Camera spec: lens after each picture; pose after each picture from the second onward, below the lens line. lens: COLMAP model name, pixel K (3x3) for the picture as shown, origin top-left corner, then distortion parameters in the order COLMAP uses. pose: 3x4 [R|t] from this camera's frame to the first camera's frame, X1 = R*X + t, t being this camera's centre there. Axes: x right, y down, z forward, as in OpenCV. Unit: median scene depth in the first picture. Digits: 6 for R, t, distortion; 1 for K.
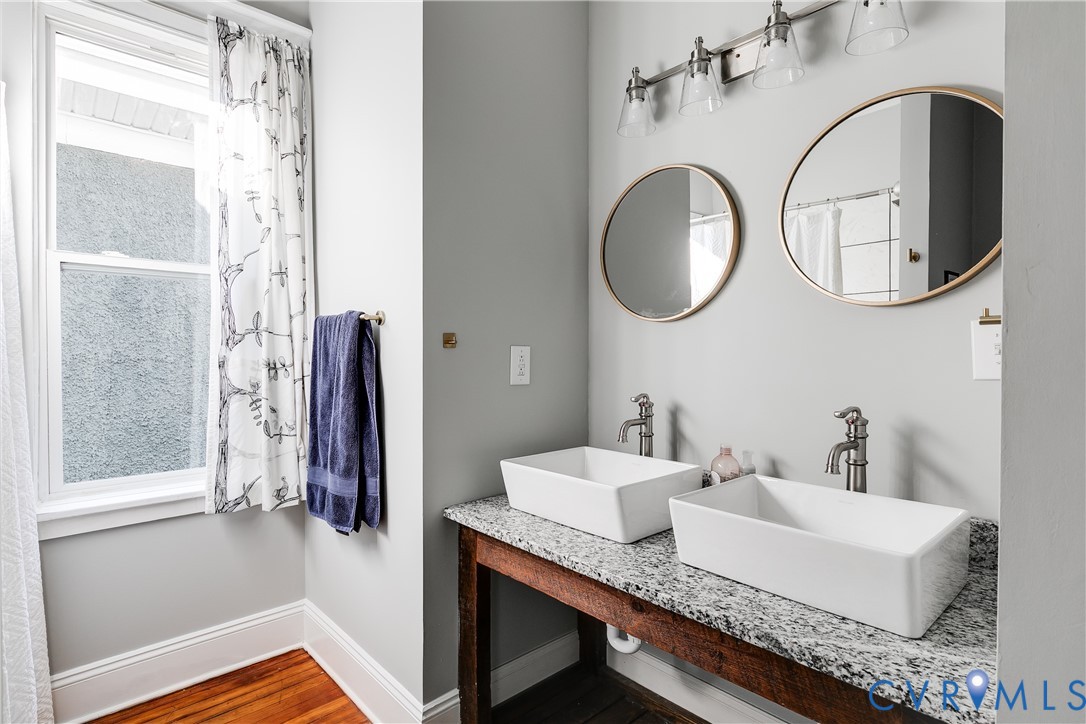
lens RADIAL K [[546.2, 0, 524.1], [0, 546.2, 358.7], [0, 0, 1]] dist [-0.004528, 0.002141]
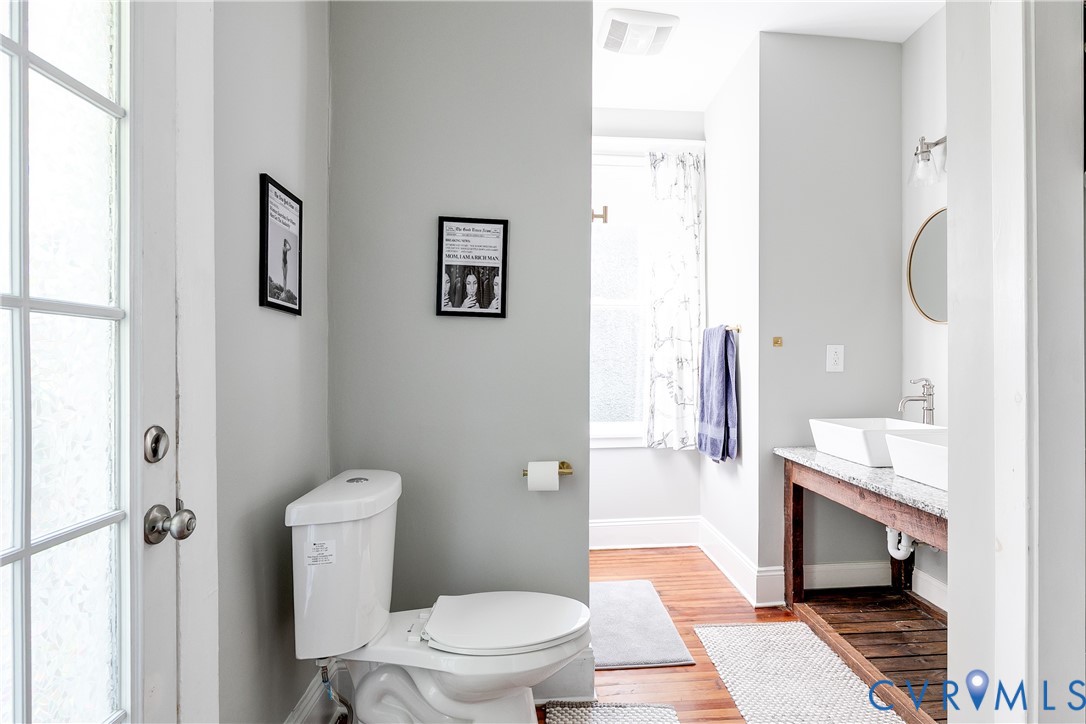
lens RADIAL K [[546.2, 0, 542.1], [0, 546.2, 361.5], [0, 0, 1]] dist [-0.004528, 0.002141]
pose [[0.753154, 0.003187, -0.657836, 0.313701], [-0.007276, 0.999967, -0.003487, 0.027647], [0.657804, 0.007413, 0.753153, -0.513114]]
